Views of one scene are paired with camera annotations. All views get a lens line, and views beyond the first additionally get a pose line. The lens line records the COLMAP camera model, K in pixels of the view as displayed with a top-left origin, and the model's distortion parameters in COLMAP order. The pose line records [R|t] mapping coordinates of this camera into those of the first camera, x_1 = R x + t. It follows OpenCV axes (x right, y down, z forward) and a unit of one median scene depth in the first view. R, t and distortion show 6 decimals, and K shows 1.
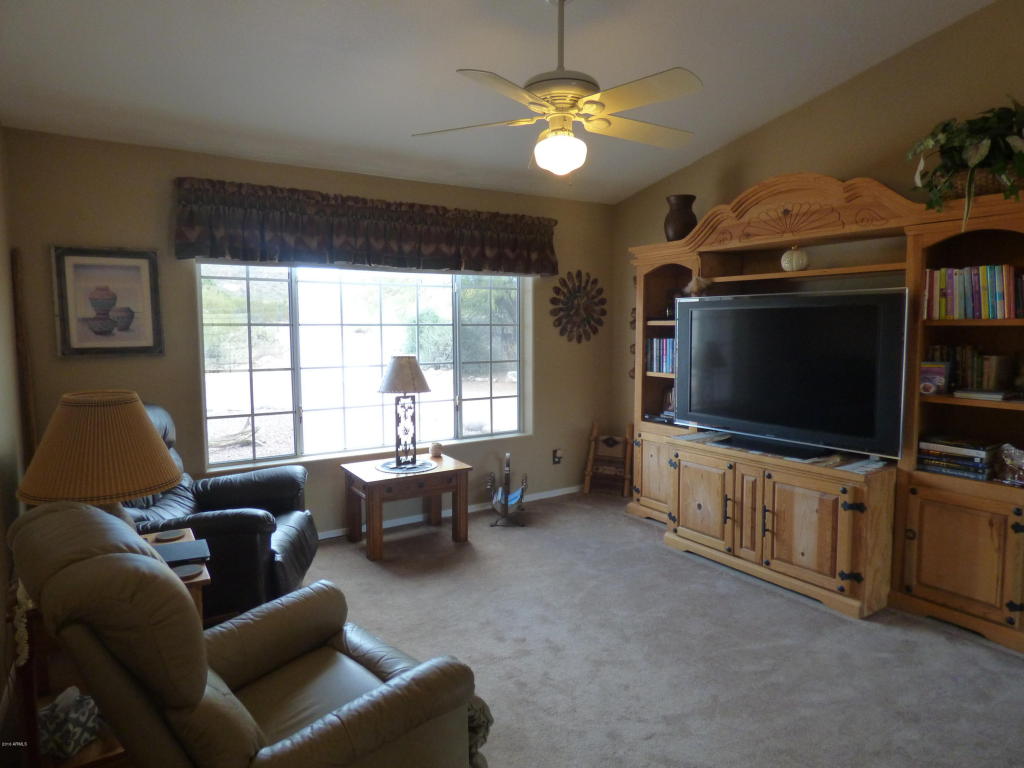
lens RADIAL K [[626.0, 0, 520.8], [0, 626.0, 379.0], [0, 0, 1]] dist [0.007750, -0.004190]
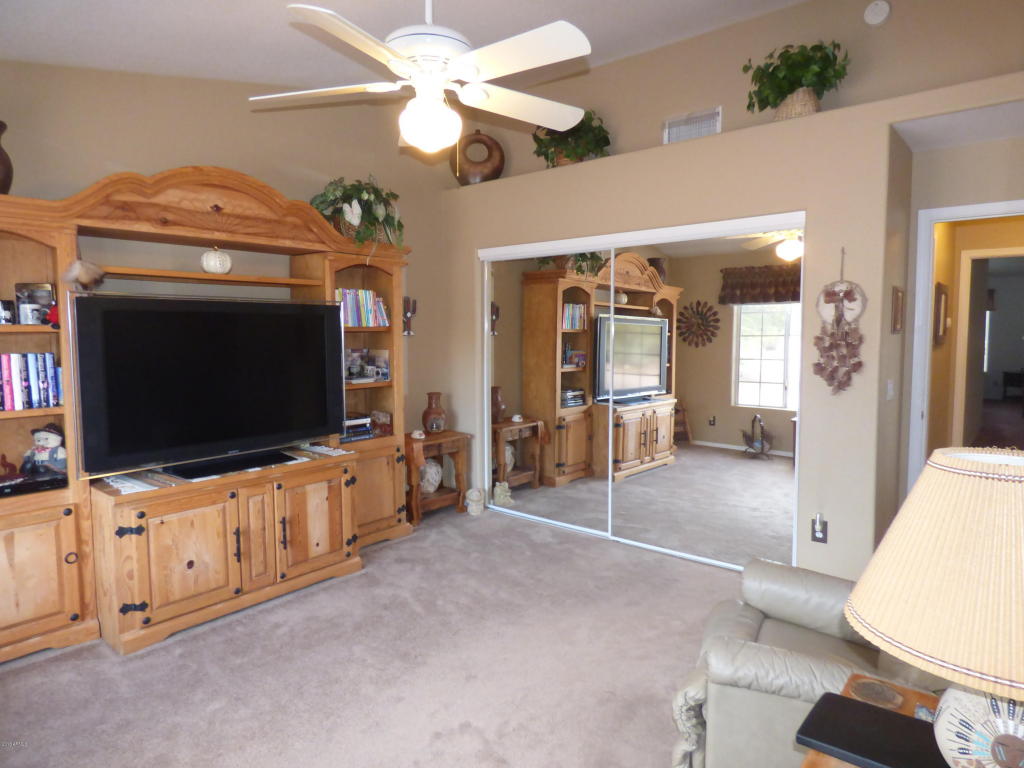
lens RADIAL K [[626.0, 0, 521.5], [0, 626.0, 384.6], [0, 0, 1]] dist [0.007750, -0.004190]
pose [[-0.305056, -0.083829, 0.948638, -0.700740], [0.070787, 0.991367, 0.110368, -0.092215], [-0.949700, 0.100819, -0.296488, 1.032099]]
